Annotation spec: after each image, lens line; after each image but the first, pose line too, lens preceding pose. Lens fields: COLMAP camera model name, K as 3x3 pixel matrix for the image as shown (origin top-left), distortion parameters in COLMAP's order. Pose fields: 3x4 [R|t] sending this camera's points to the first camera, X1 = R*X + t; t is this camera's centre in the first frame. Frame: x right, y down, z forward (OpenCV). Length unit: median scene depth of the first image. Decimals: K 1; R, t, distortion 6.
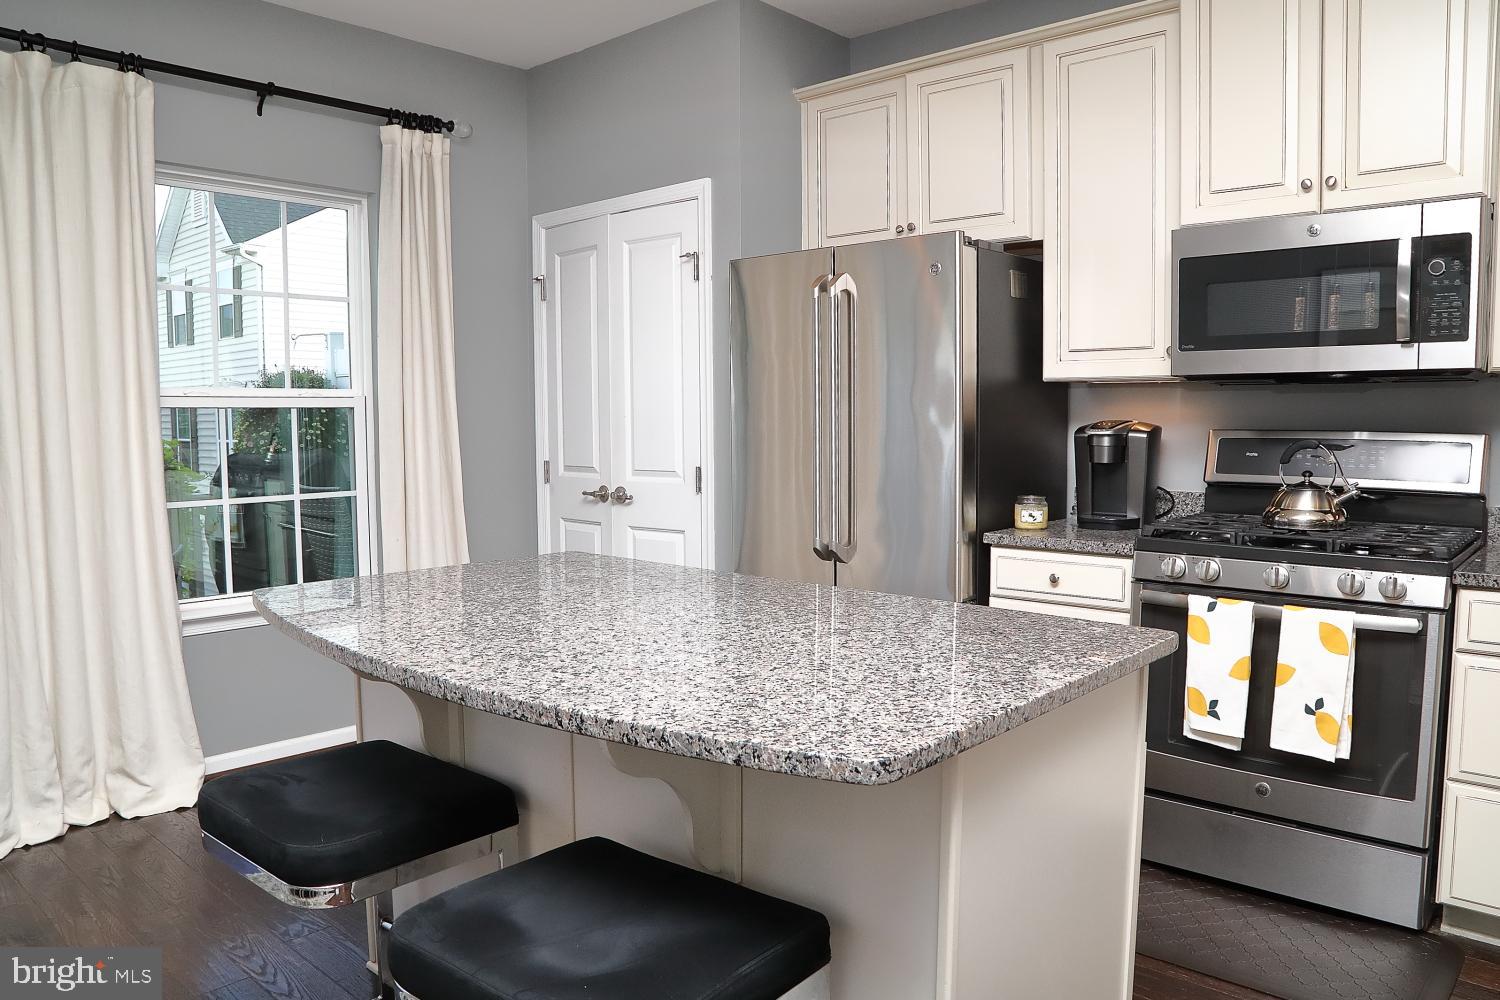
lens RADIAL K [[1056.0, 0, 746.4], [0, 1056.0, 511.0], [0, 0, 1]] dist [-0.133609, 0.071610]
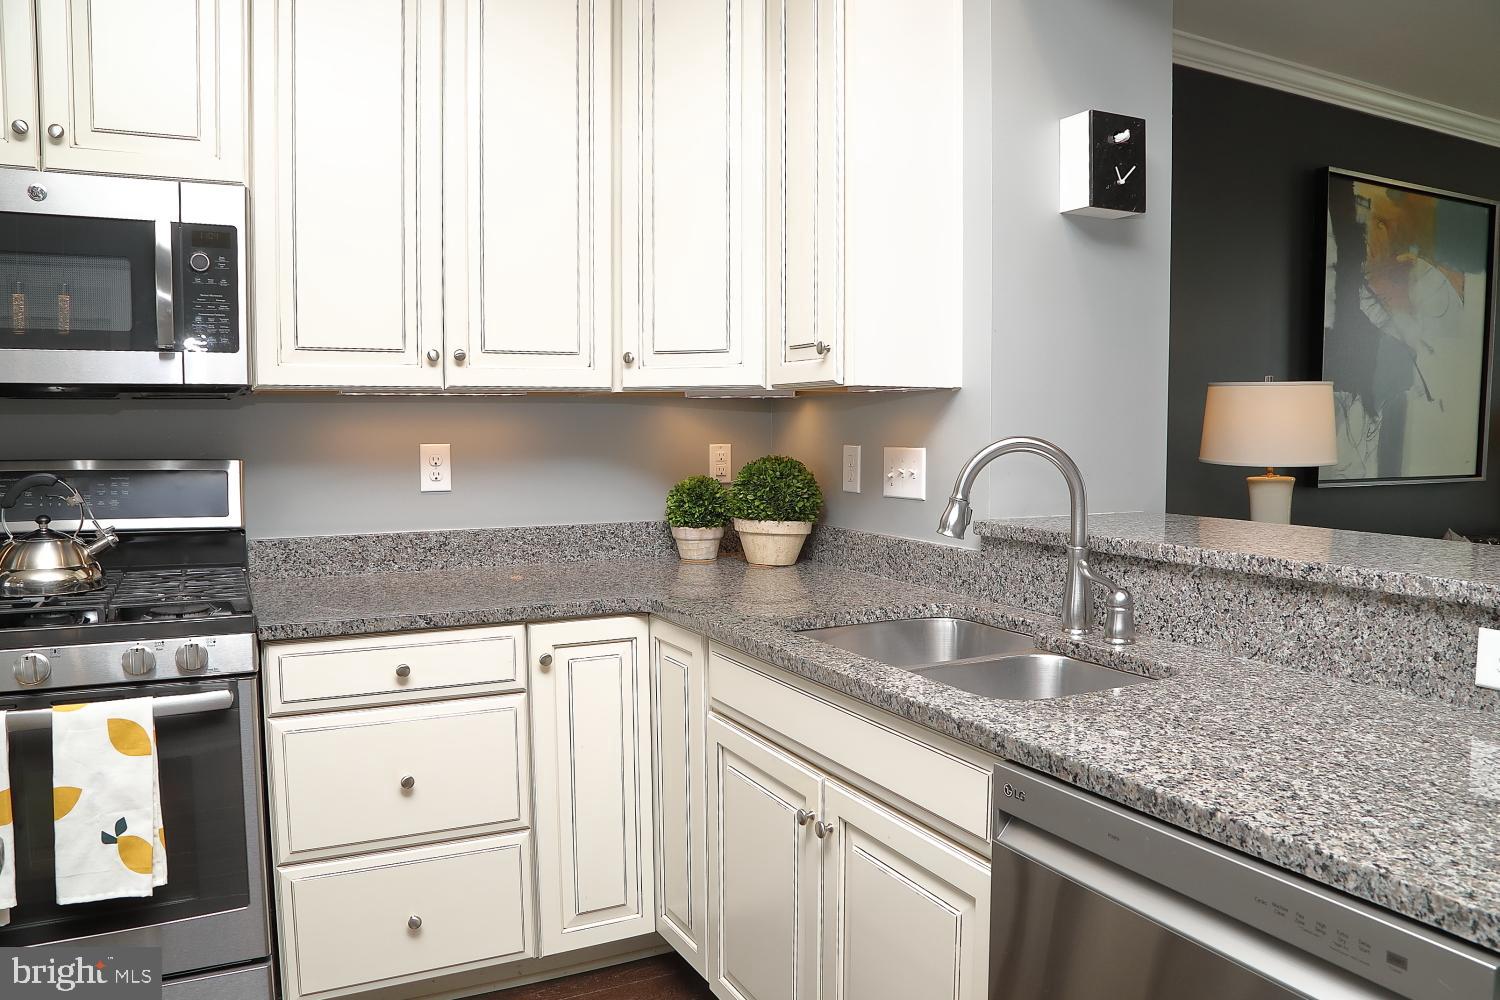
lens RADIAL K [[1056.0, 0, 746.4], [0, 1056.0, 511.0], [0, 0, 1]] dist [-0.133609, 0.071610]
pose [[0.341010, -0.062449, 0.937983, 0.040087], [0.078819, 0.996177, 0.037668, -0.033254], [-0.936749, 0.061086, 0.344629, 0.295846]]
